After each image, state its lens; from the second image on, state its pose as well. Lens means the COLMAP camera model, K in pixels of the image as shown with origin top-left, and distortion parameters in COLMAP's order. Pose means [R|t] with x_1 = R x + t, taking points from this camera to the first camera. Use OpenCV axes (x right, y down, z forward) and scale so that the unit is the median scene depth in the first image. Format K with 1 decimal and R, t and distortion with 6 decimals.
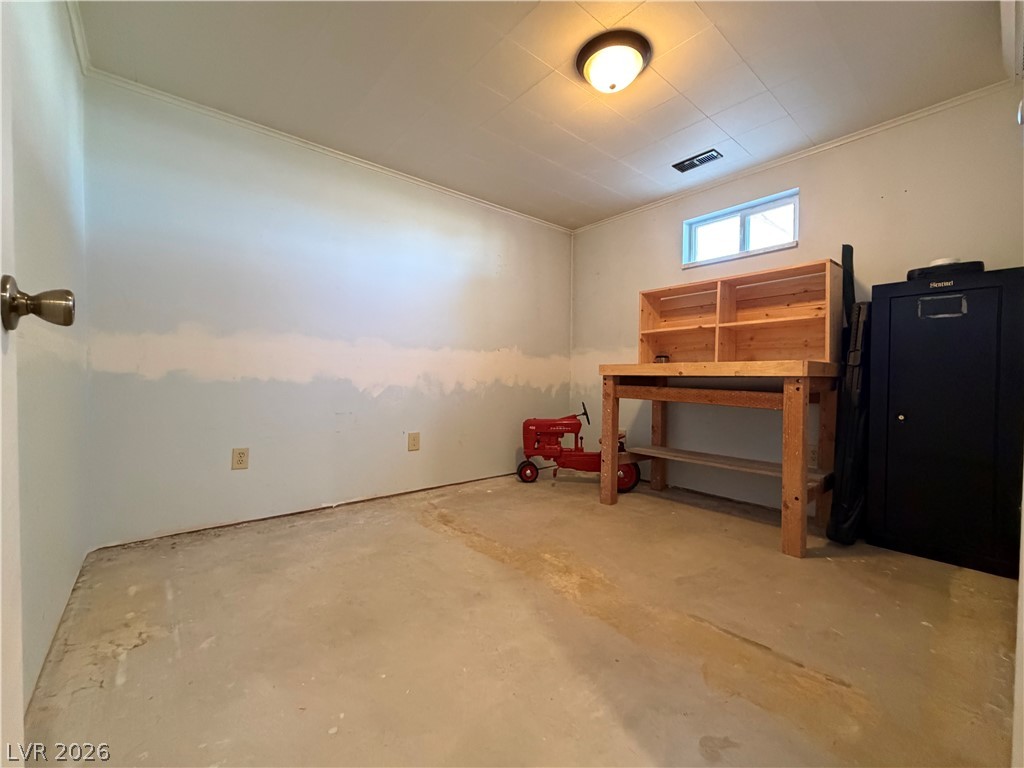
lens RADIAL K [[412.8, 0, 512.8], [0, 412.8, 383.5], [0, 0, 1]] dist [-0.003030, 0.000720]
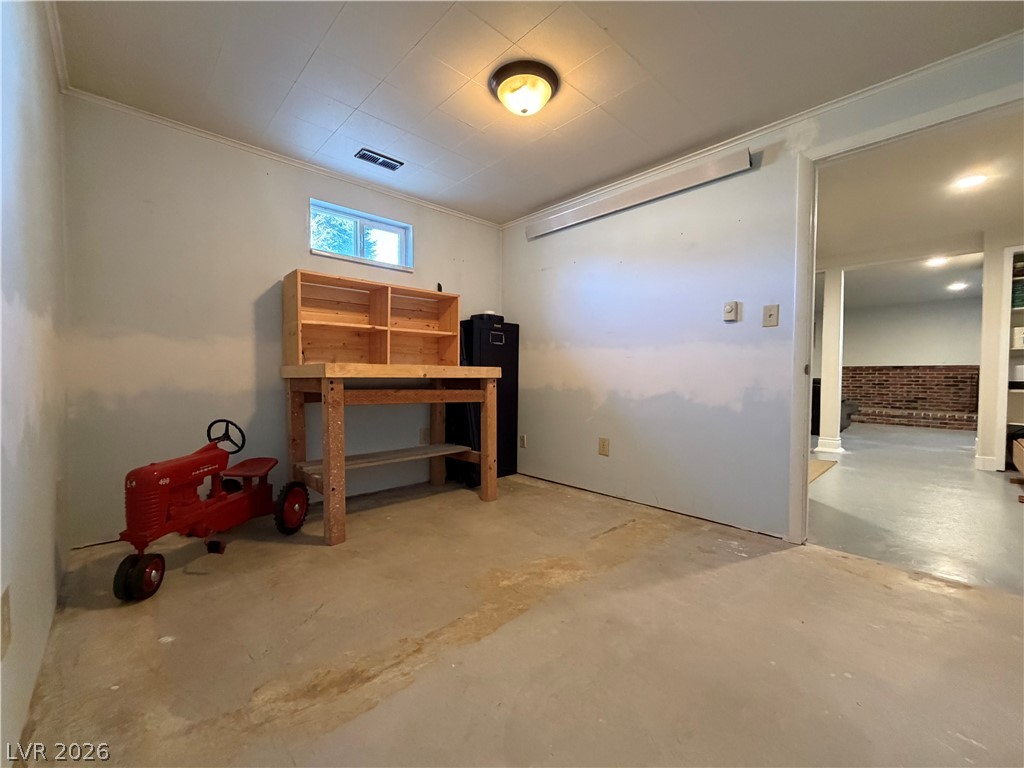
lens RADIAL K [[412.8, 0, 513.2], [0, 412.8, 383.4], [0, 0, 1]] dist [-0.003030, 0.000720]
pose [[-0.030598, -0.030223, 0.999075, -0.655607], [0.008483, 0.999499, 0.030495, -0.035605], [-0.999496, 0.009409, -0.030326, 0.822822]]
